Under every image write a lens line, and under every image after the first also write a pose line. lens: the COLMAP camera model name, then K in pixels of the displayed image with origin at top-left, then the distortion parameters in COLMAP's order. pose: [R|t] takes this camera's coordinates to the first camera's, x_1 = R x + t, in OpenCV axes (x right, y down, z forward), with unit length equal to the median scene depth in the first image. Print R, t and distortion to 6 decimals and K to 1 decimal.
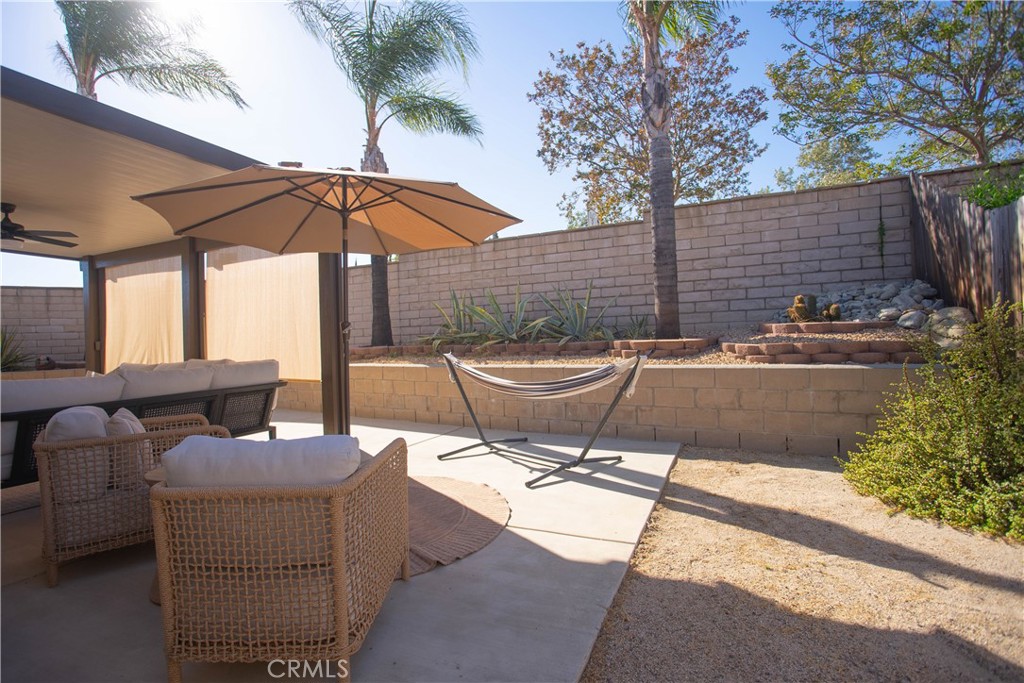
lens RADIAL K [[503.7, 0, 511.1], [0, 503.7, 338.6], [0, 0, 1]] dist [-0.071364, 0.029538]
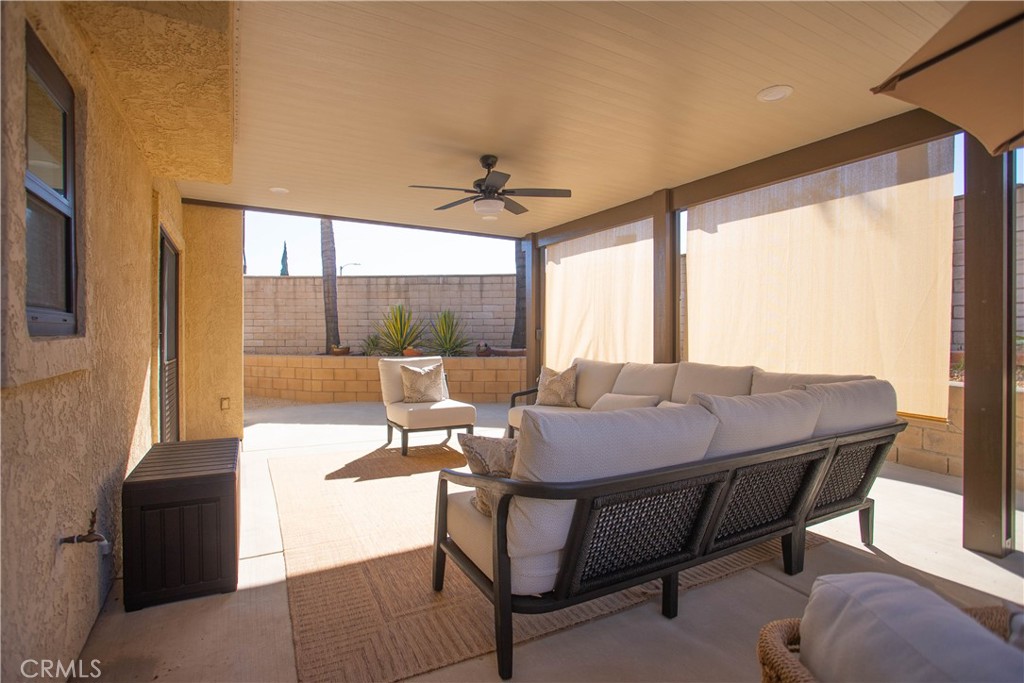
lens RADIAL K [[503.7, 0, 508.9], [0, 503.7, 338.5], [0, 0, 1]] dist [-0.071364, 0.029538]
pose [[0.793060, 0.036830, -0.608029, -0.409683], [-0.024883, 0.999296, 0.028074, -0.003060], [0.608635, -0.007135, 0.793418, 0.290079]]
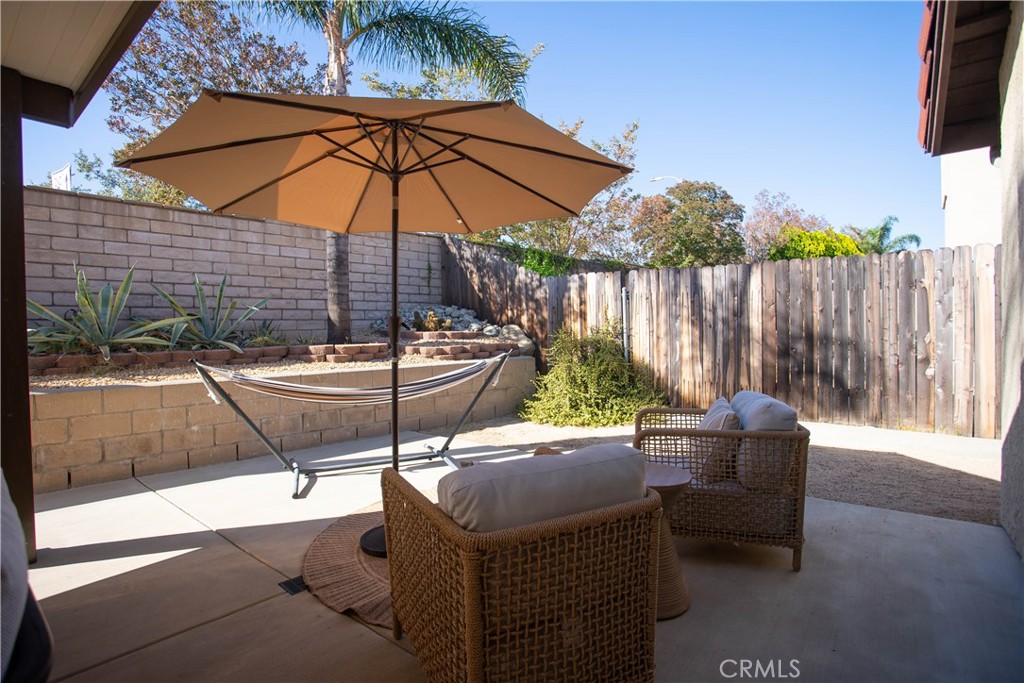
lens RADIAL K [[503.7, 0, 508.8], [0, 503.7, 337.0], [0, 0, 1]] dist [-0.071364, 0.029538]
pose [[0.254577, 0.013198, 0.966963, -0.622298], [0.011864, 0.999789, -0.016770, 0.007931], [-0.966980, 0.015741, 0.254366, 0.383227]]
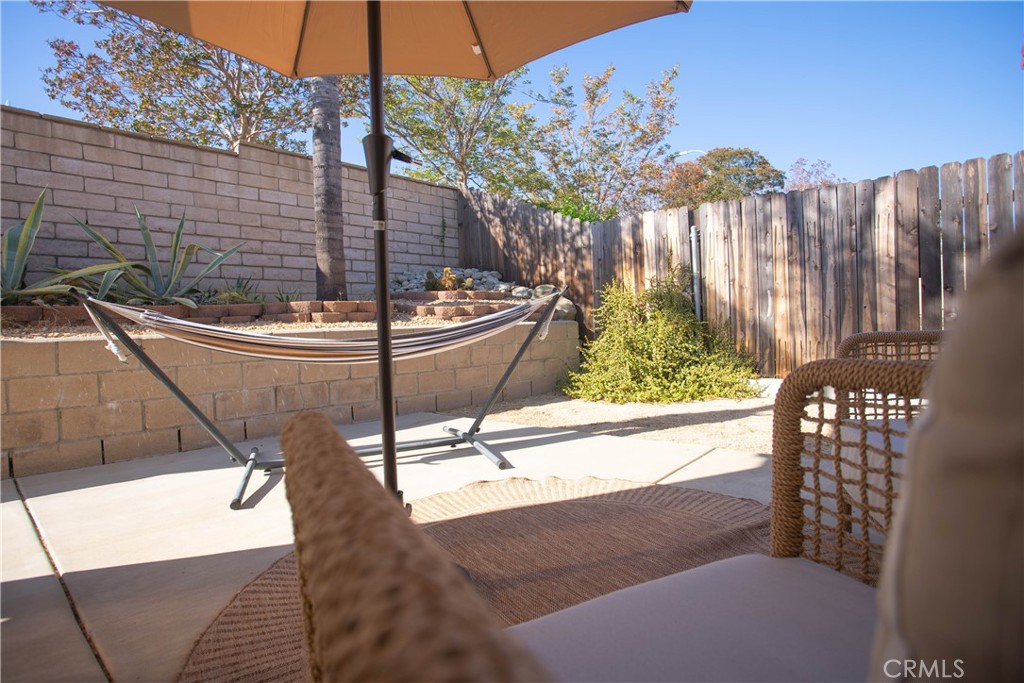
lens RADIAL K [[503.7, 0, 509.8], [0, 503.7, 334.4], [0, 0, 1]] dist [-0.071364, 0.029538]
pose [[0.279749, 0.005656, 0.960057, -0.400003], [0.032552, 0.999352, -0.015373, 0.073520], [-0.959521, 0.035552, 0.279383, 0.488693]]
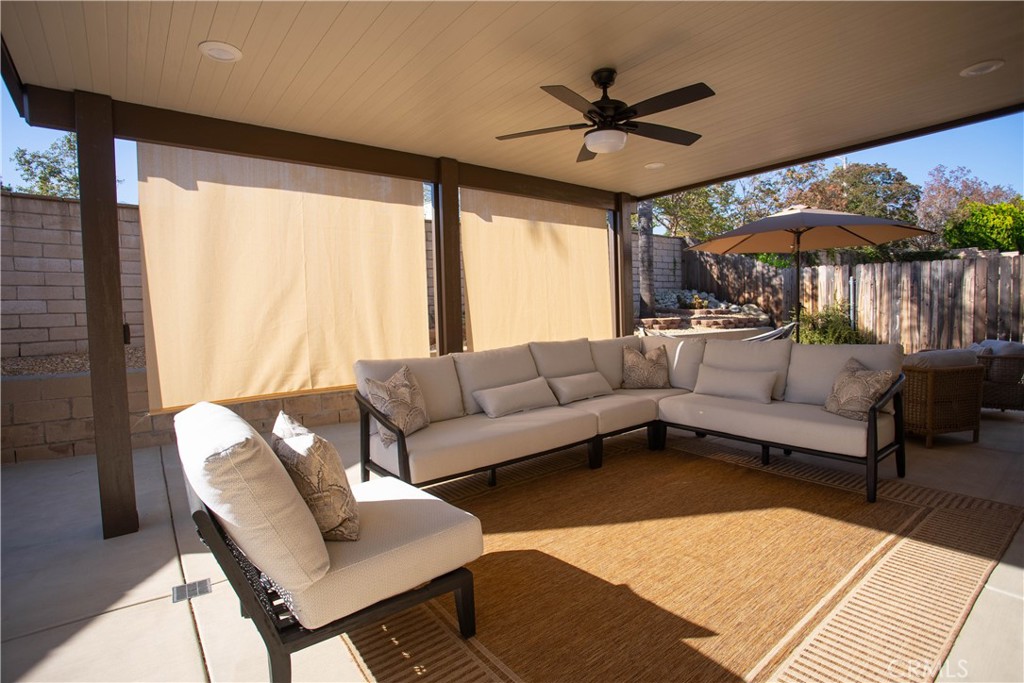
lens RADIAL K [[503.7, 0, 505.8], [0, 503.7, 334.9], [0, 0, 1]] dist [-0.071364, 0.029538]
pose [[0.462575, -0.024267, 0.886248, -1.304686], [0.014231, 0.999700, 0.019946, 0.015485], [-0.886466, 0.003386, 0.462781, 0.664448]]
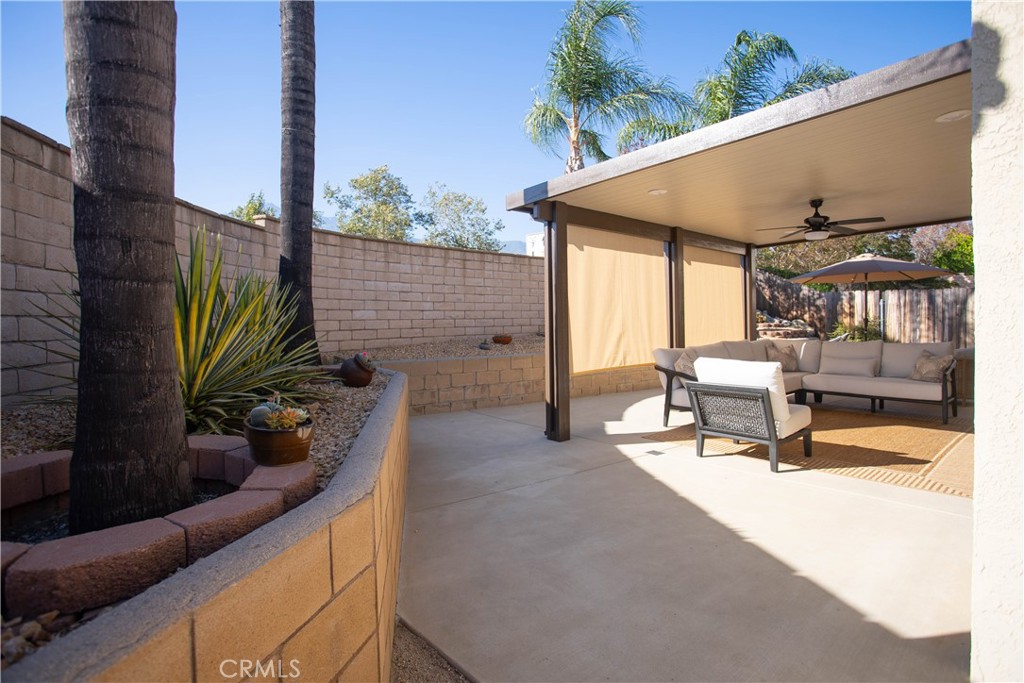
lens RADIAL K [[503.7, 0, 501.5], [0, 503.7, 335.2], [0, 0, 1]] dist [-0.071364, 0.029538]
pose [[0.442740, 0.004040, 0.896641, -1.930581], [0.004504, 0.999967, -0.006730, 0.033155], [-0.896639, 0.007019, 0.442707, 0.924893]]
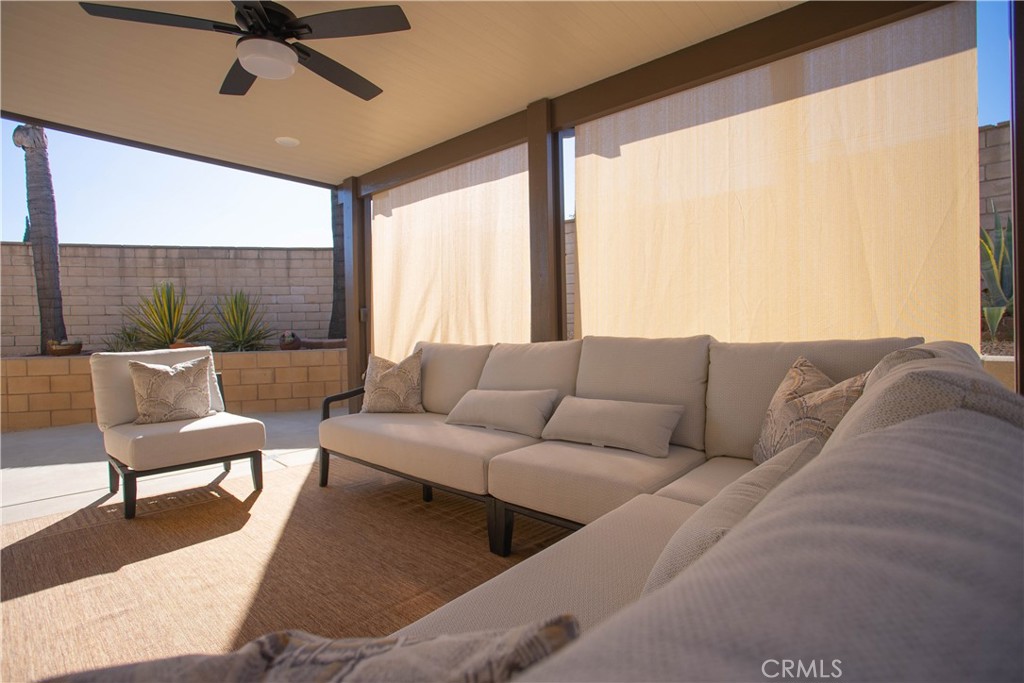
lens RADIAL K [[503.7, 0, 509.4], [0, 503.7, 333.7], [0, 0, 1]] dist [-0.071364, 0.029538]
pose [[0.951564, 0.013942, -0.307135, -0.560349], [-0.008756, 0.999795, 0.018256, 0.031571], [0.307327, -0.014683, 0.951491, 0.513064]]
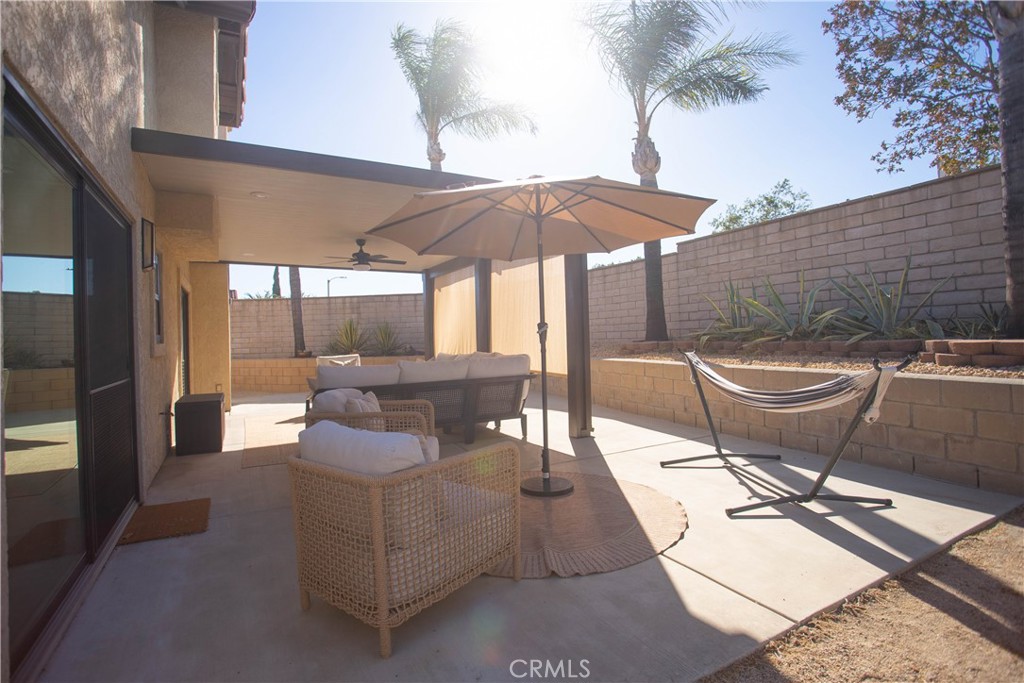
lens RADIAL K [[503.7, 0, 505.8], [0, 503.7, 338.5], [0, 0, 1]] dist [-0.071364, 0.029538]
pose [[0.793233, 0.009936, -0.608838, 0.148675], [0.001418, 0.999834, 0.018165, -0.011574], [0.608917, -0.015272, 0.793087, 0.069891]]
